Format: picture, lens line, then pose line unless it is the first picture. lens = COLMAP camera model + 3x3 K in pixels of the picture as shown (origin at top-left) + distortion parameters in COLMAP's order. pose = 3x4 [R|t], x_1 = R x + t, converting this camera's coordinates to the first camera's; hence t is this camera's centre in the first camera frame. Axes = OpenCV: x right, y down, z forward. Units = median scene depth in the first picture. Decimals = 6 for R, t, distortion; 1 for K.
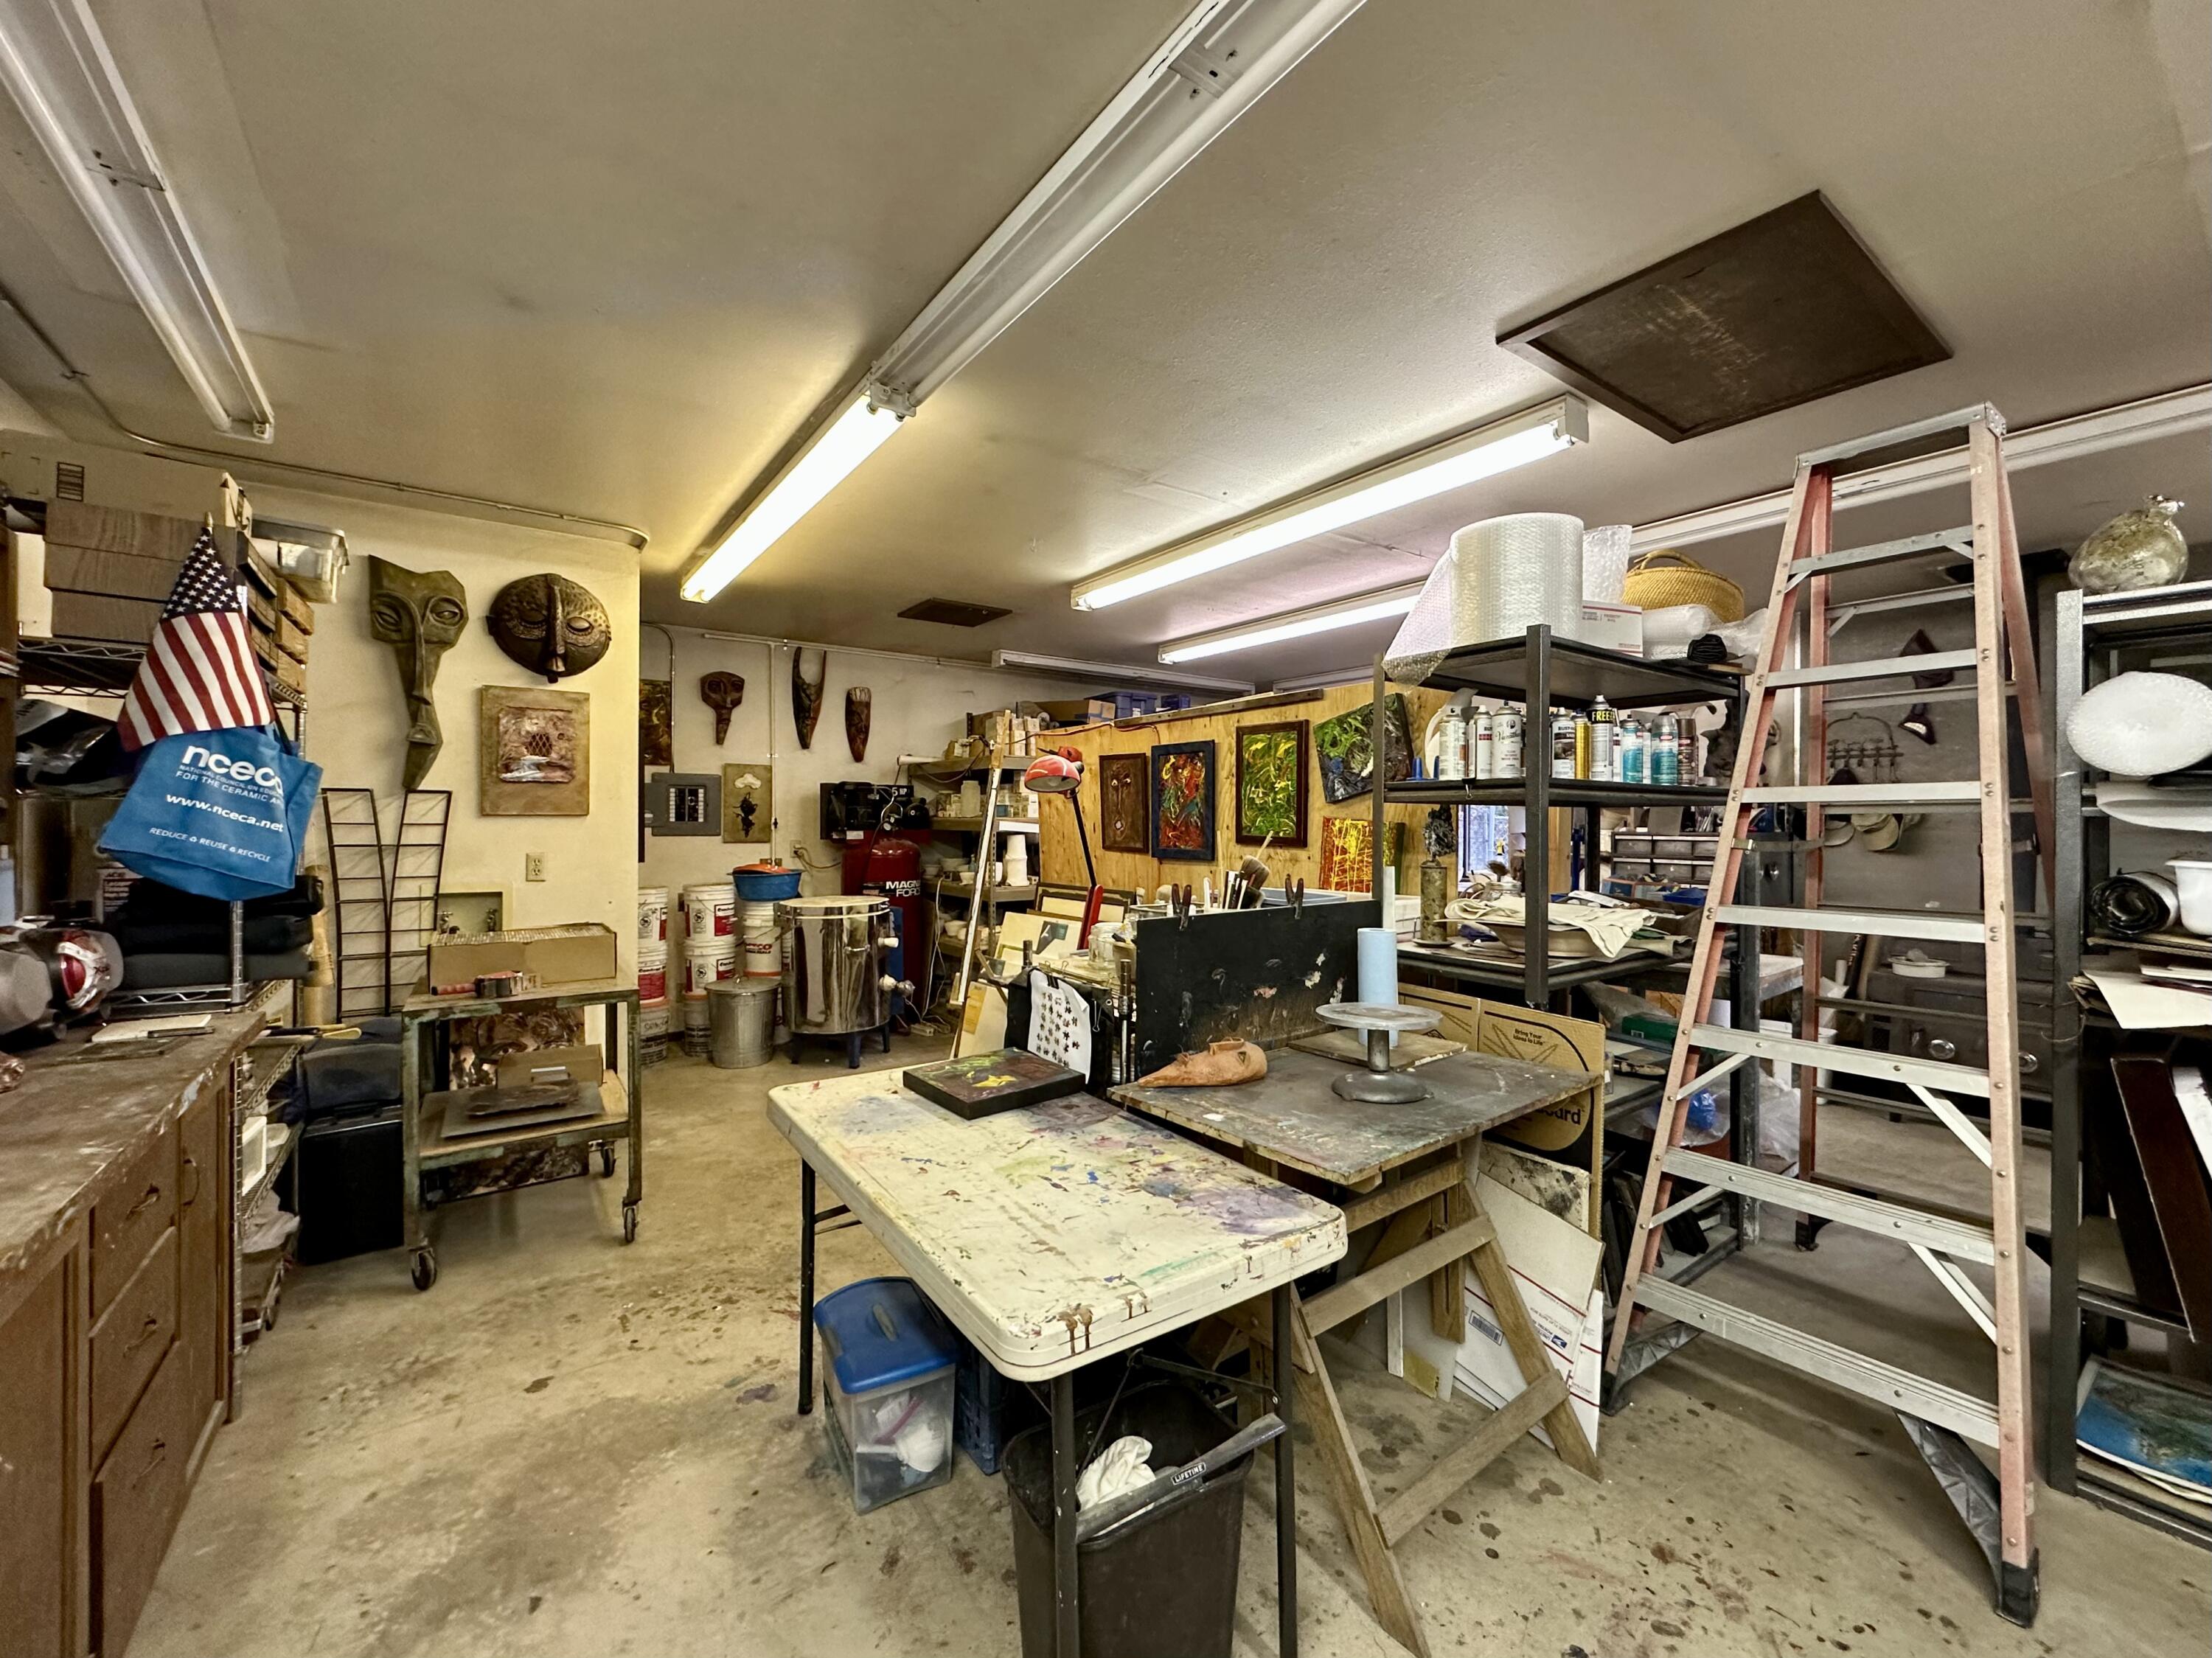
lens RADIAL K [[889.7, 0, 1106.0], [0, 889.7, 829.0], [0, 0, 1]] dist [0.000485, -0.000209]
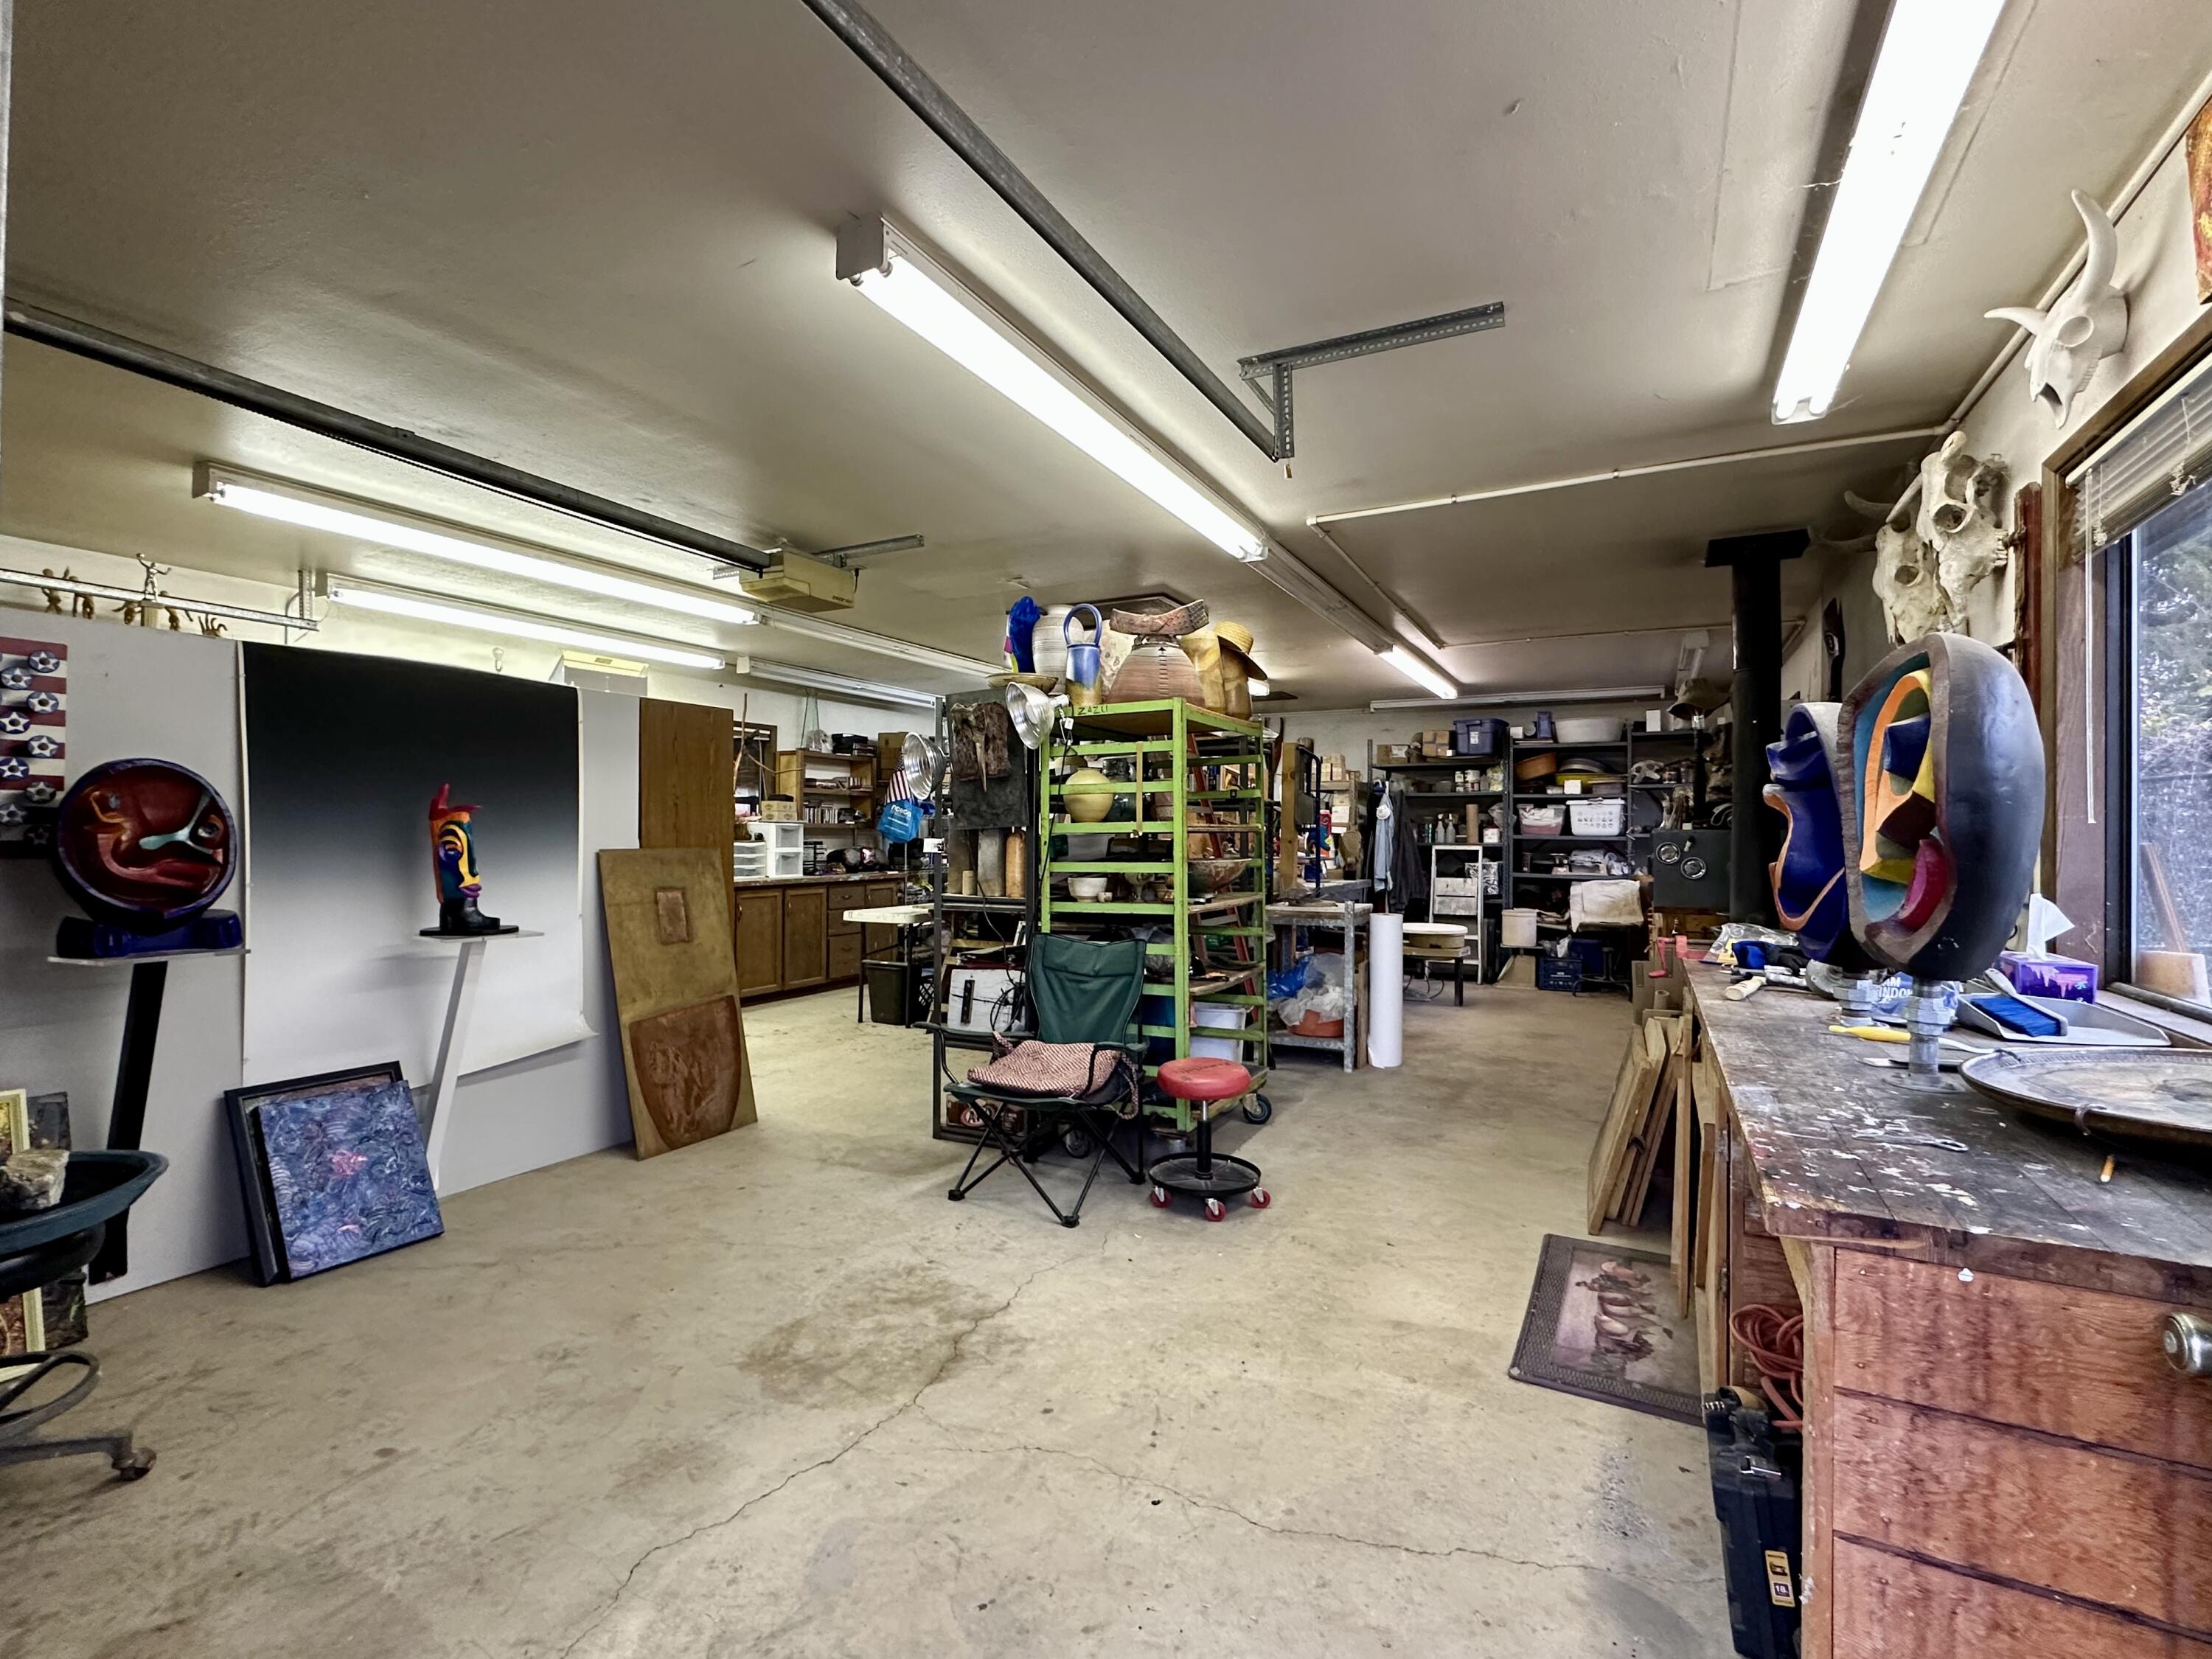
lens RADIAL K [[1037.6, 0, 1106.0], [0, 1037.6, 829.5], [0, 0, 1]] dist [-0.001584, -0.000042]
pose [[0.449793, -0.003339, -0.893126, 1.916420], [-0.010423, 0.999905, -0.008987, 0.027443], [0.893072, 0.013351, 0.449716, -0.140740]]
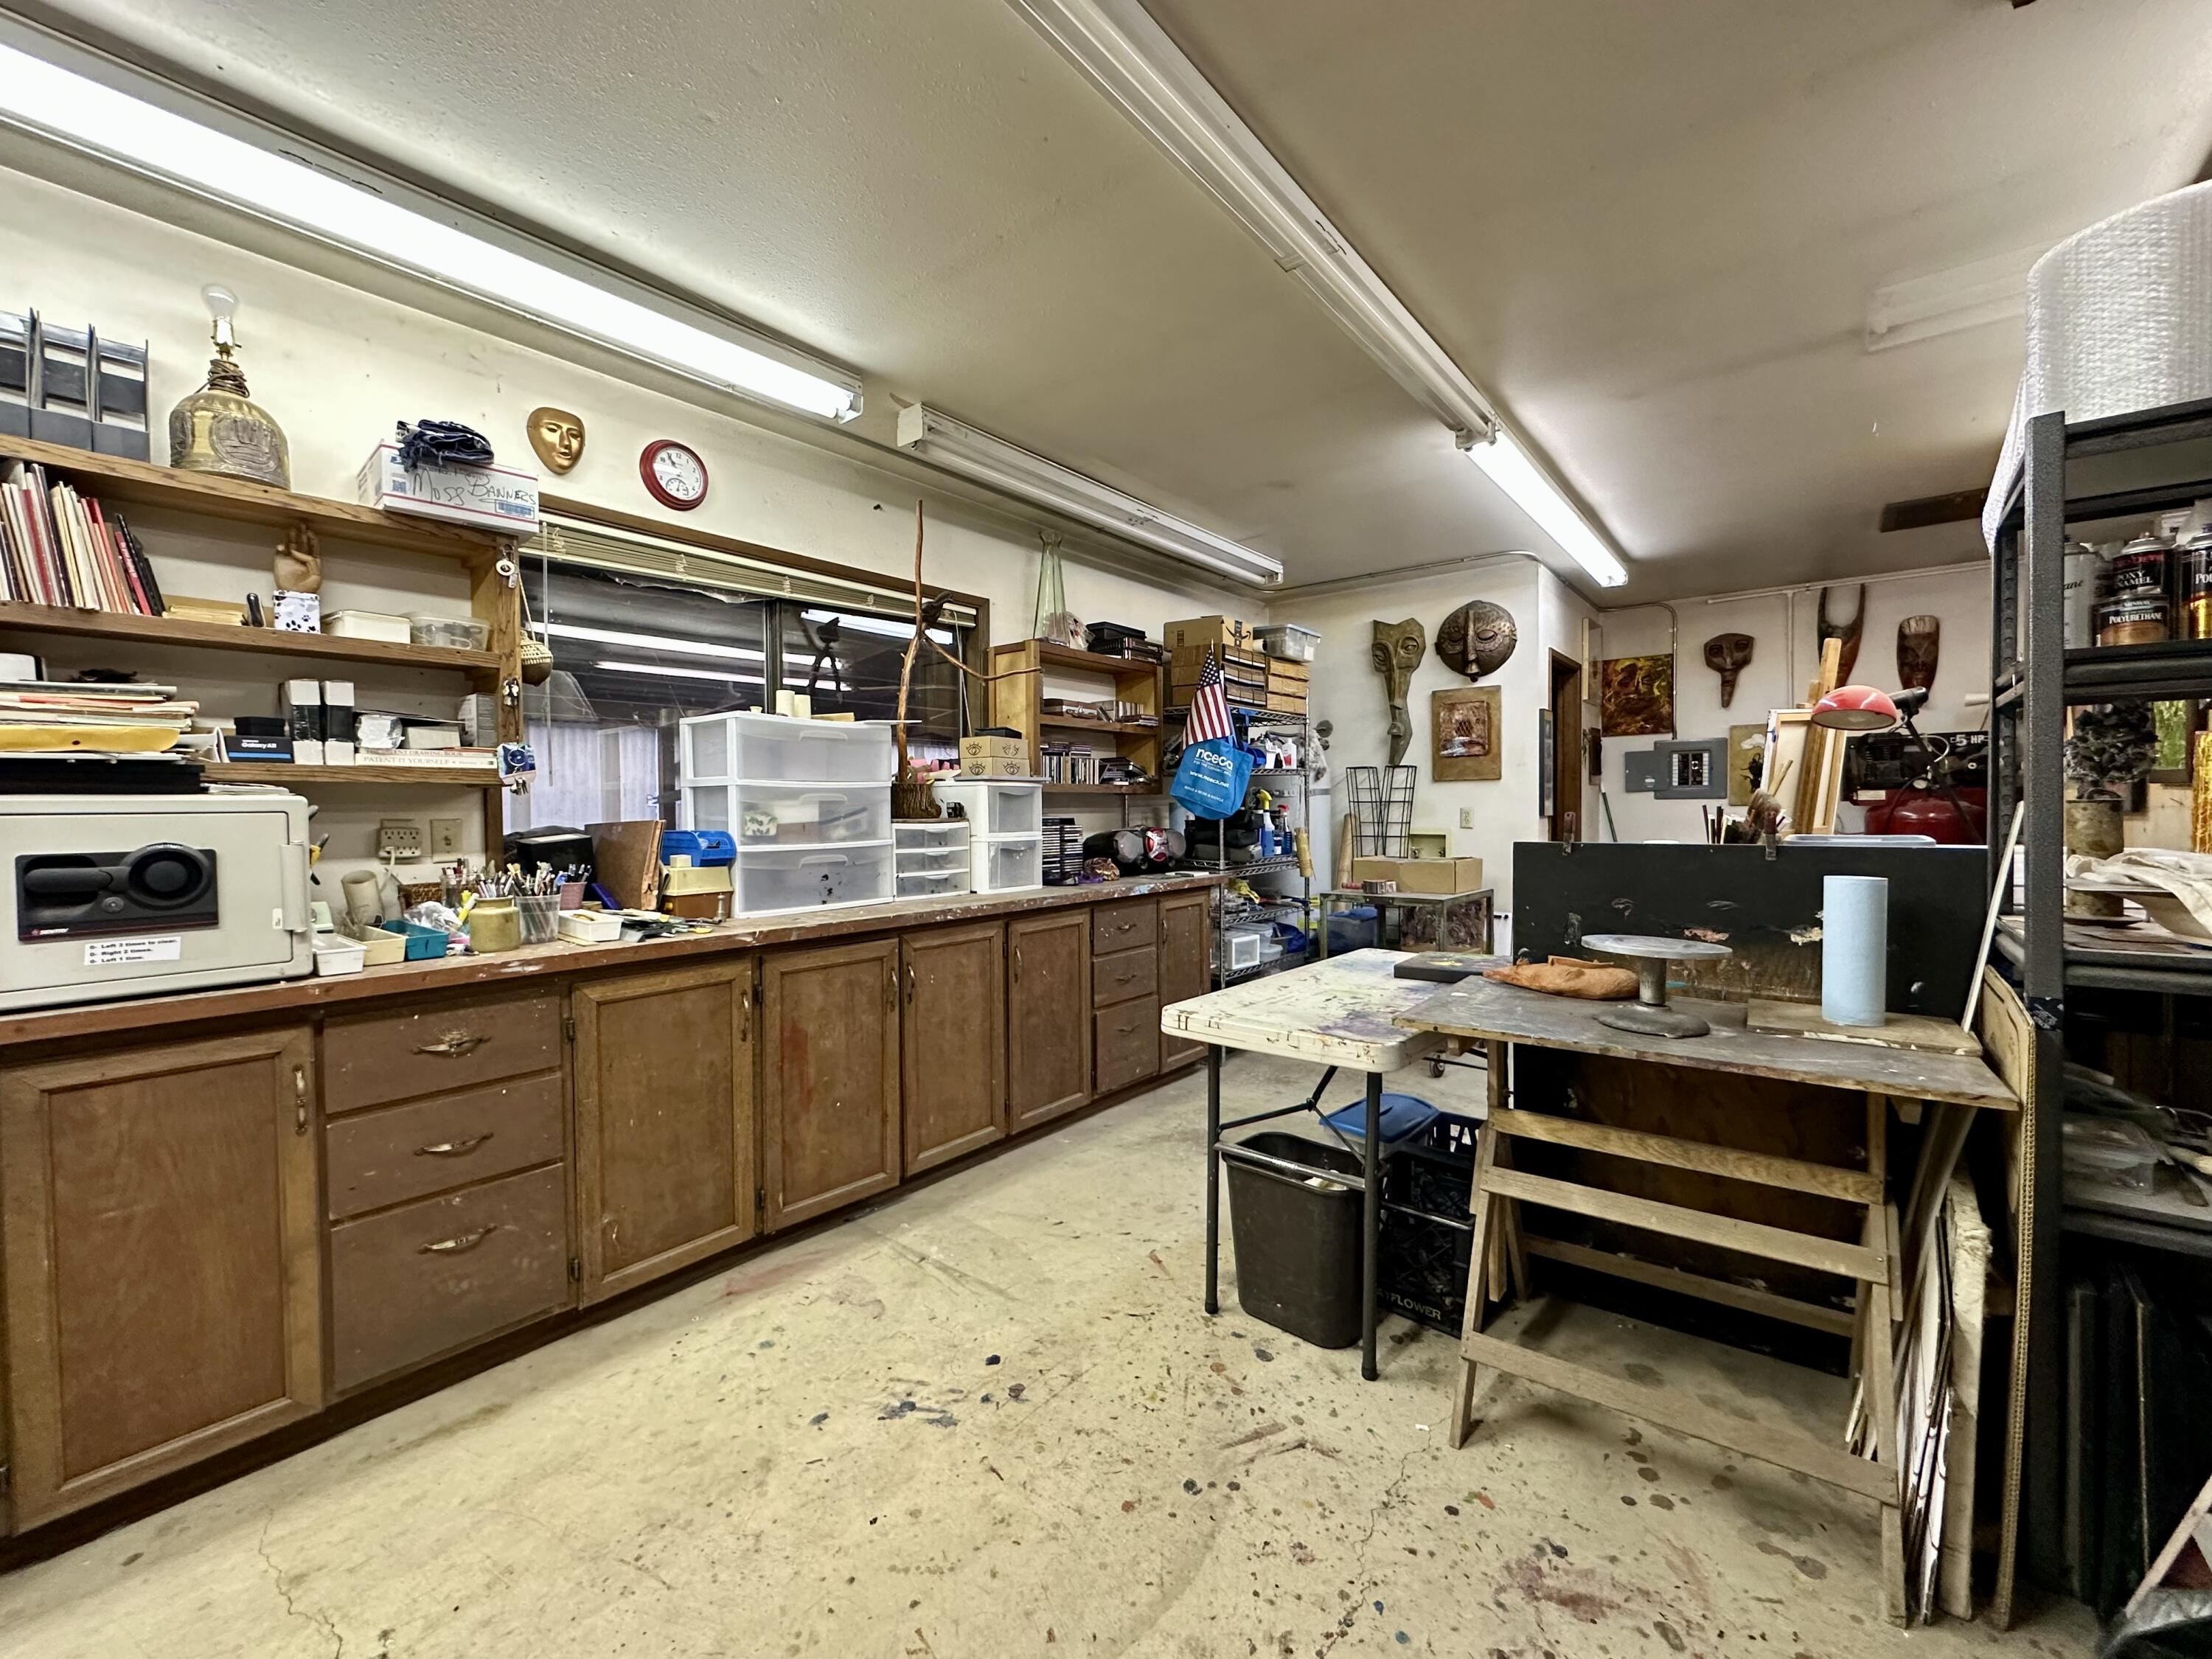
lens RADIAL K [[889.8, 0, 1106.0], [0, 889.8, 829.5], [0, 0, 1]] dist [0.000485, -0.000209]
pose [[0.269781, 0.017319, -0.962766, 0.541594], [0.002993, 0.999818, 0.018824, 0.033646], [0.962917, -0.007960, 0.269680, 0.094279]]
